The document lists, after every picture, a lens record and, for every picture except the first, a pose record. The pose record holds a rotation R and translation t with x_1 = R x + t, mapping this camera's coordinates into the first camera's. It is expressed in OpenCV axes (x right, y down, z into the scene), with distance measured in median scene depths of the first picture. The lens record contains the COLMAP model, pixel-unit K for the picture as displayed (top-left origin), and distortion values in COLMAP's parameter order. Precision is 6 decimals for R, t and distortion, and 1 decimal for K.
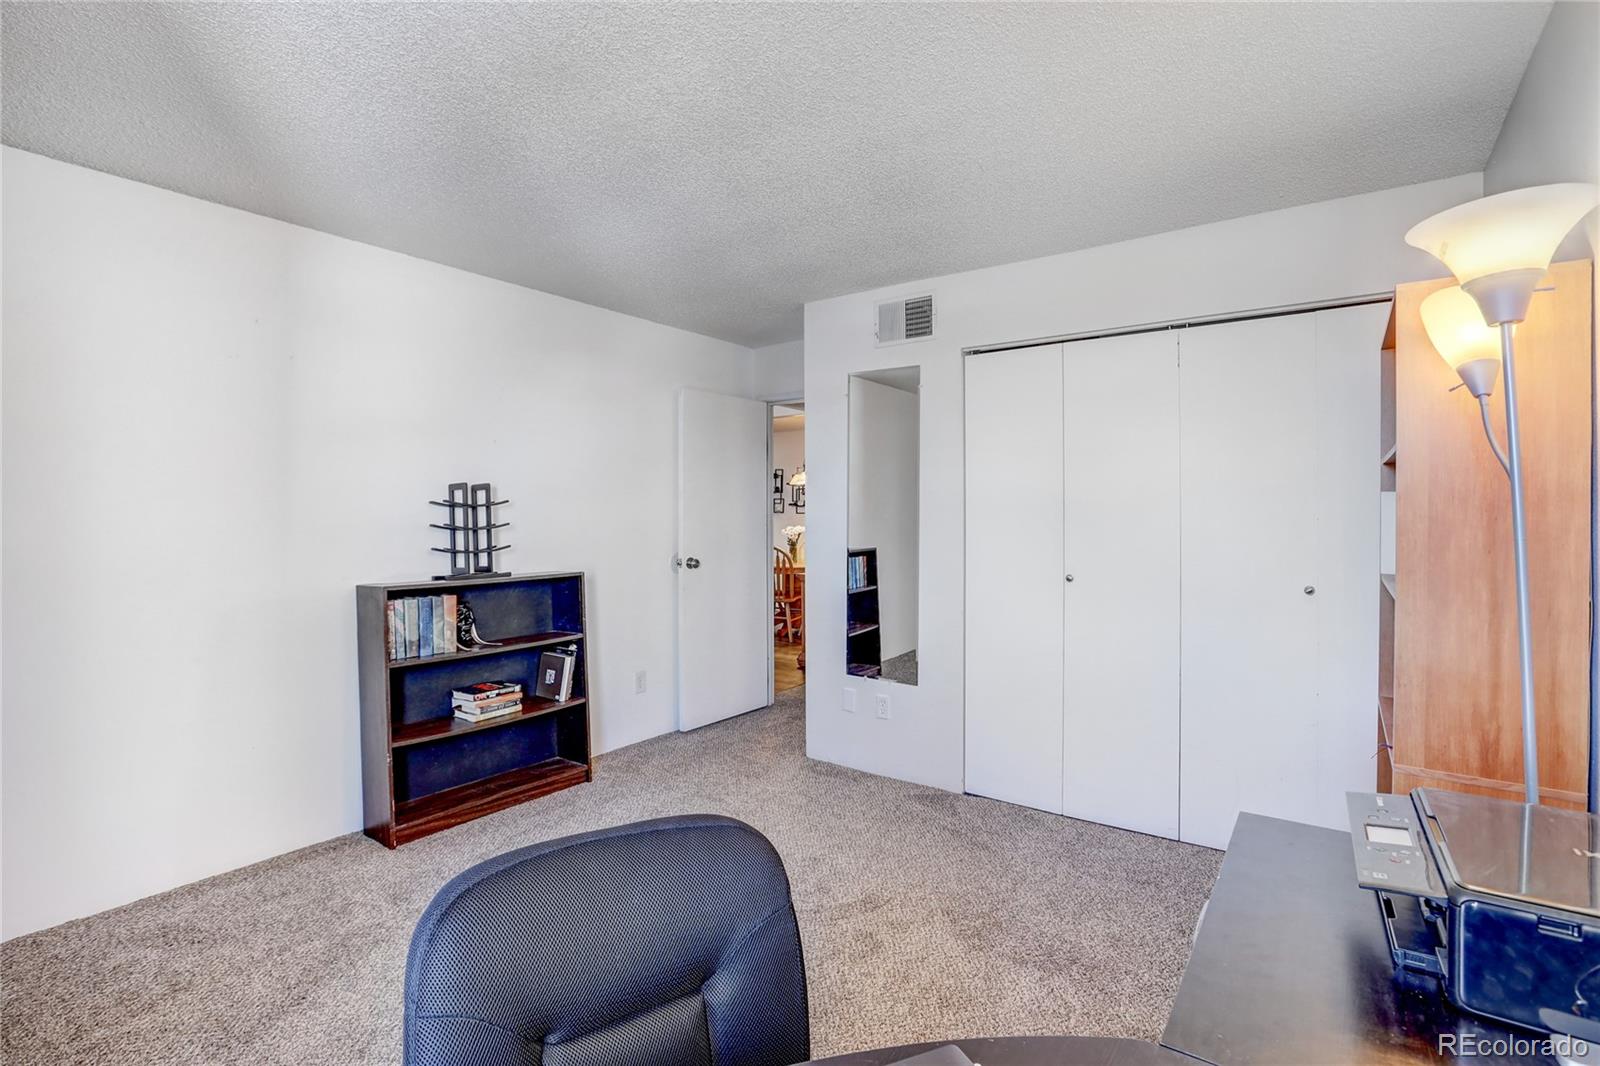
lens RADIAL K [[736.6, 0, 800.0], [0, 736.6, 525.7], [0, 0, 1]] dist [-0.040628, 0.012956]
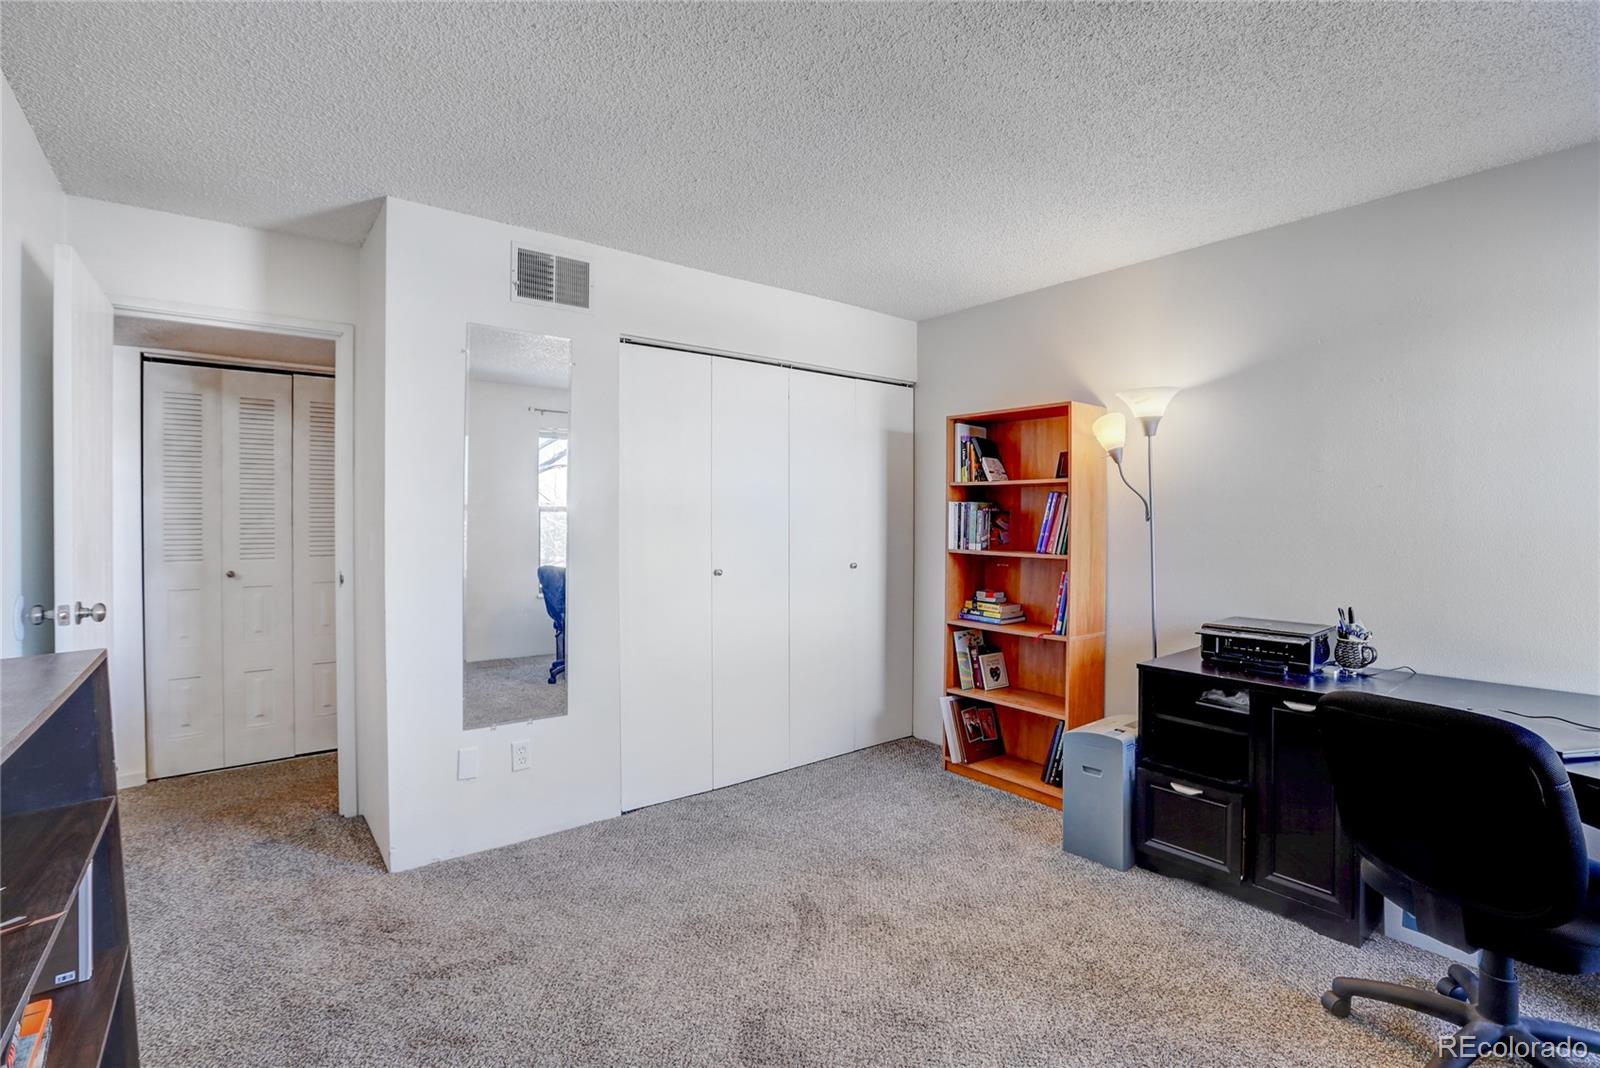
lens RADIAL K [[736.6, 0, 804.3], [0, 736.6, 529.7], [0, 0, 1]] dist [-0.040628, 0.012956]
pose [[0.268296, -0.012694, 0.963253, -0.608405], [0.010318, 0.999894, 0.010303, -0.002386], [-0.963281, 0.007175, 0.268399, 0.529470]]
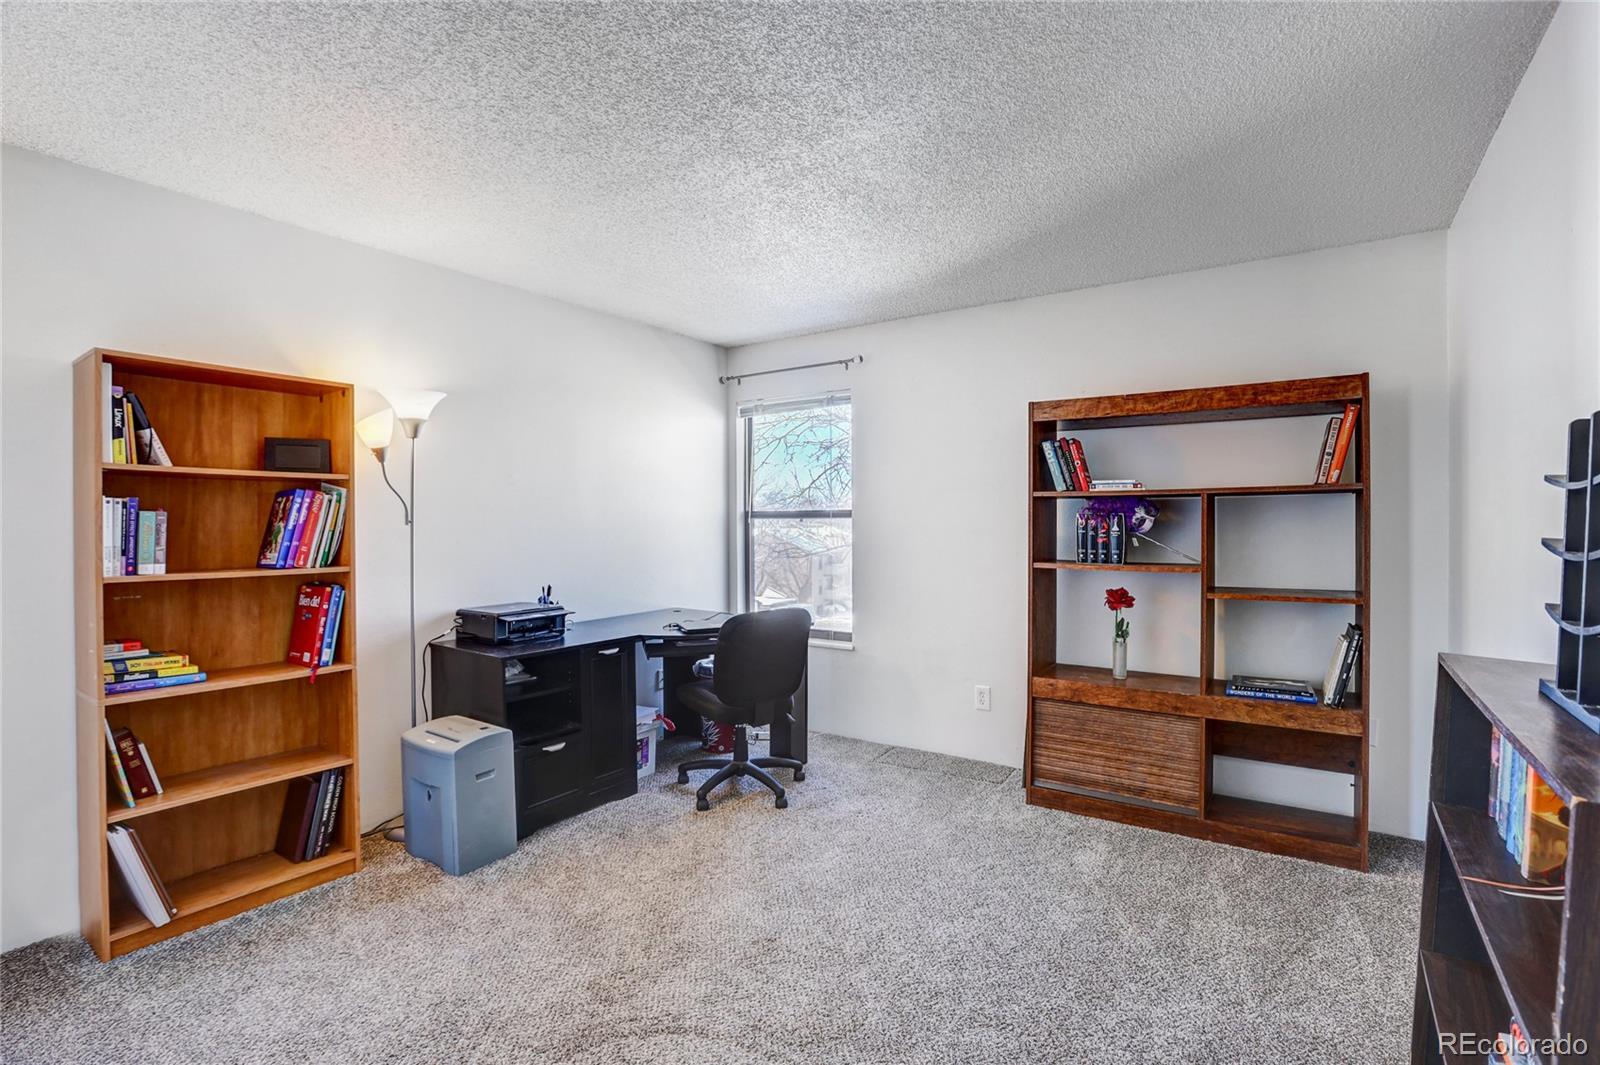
lens RADIAL K [[736.6, 0, 802.7], [0, 736.6, 527.2], [0, 0, 1]] dist [-0.040628, 0.012956]
pose [[-0.999896, 0.008575, -0.011632, -0.093754], [0.008301, 0.999693, 0.023359, -0.012982], [0.011829, 0.023260, -0.999659, 1.241588]]
